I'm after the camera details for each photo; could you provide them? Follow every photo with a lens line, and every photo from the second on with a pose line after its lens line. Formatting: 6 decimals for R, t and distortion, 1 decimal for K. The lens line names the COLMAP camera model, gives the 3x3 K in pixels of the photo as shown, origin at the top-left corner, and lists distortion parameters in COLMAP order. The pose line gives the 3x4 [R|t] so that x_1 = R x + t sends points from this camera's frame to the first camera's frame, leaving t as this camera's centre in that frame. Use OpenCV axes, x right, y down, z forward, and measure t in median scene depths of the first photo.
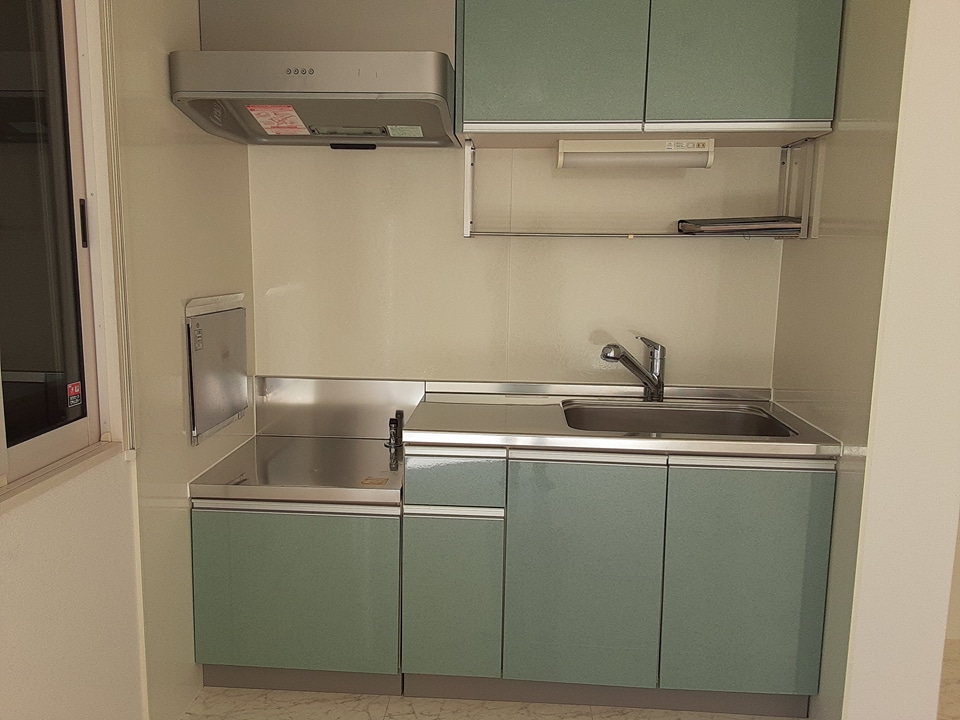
lens RADIAL K [[760.2, 0, 456.9], [0, 760.2, 363.0], [0, 0, 1]] dist [0.111090, -0.114332]
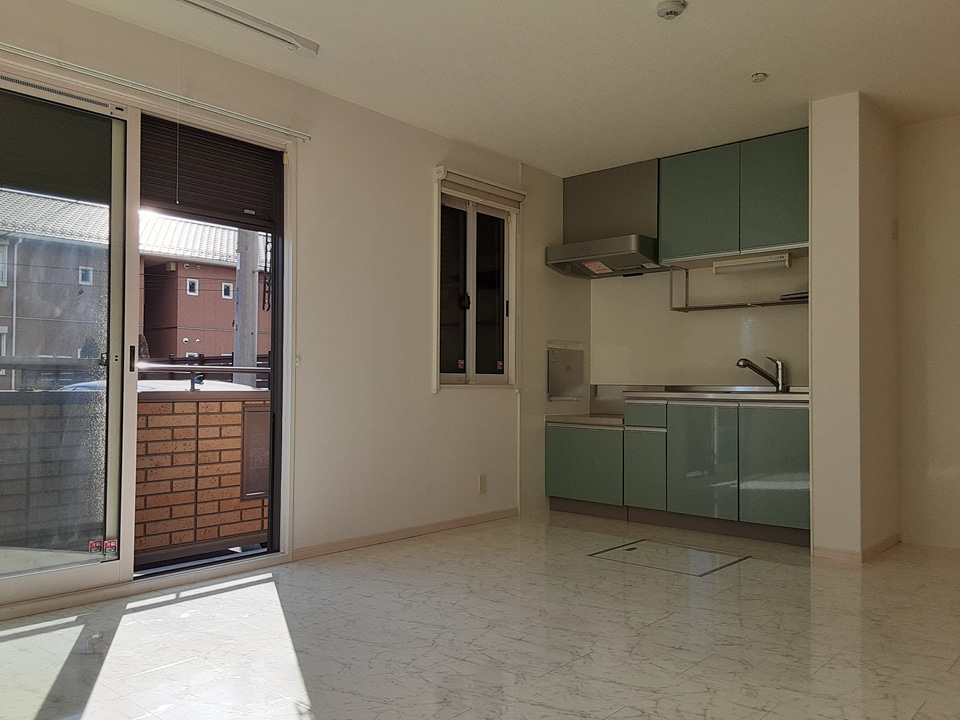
lens RADIAL K [[760.2, 0, 456.9], [0, 760.2, 363.0], [0, 0, 1]] dist [0.111090, -0.114332]
pose [[0.780208, -0.023013, -0.625096, 0.905620], [-0.094617, 0.983483, -0.154302, 0.376275], [0.618323, 0.179532, 0.765144, -1.002810]]
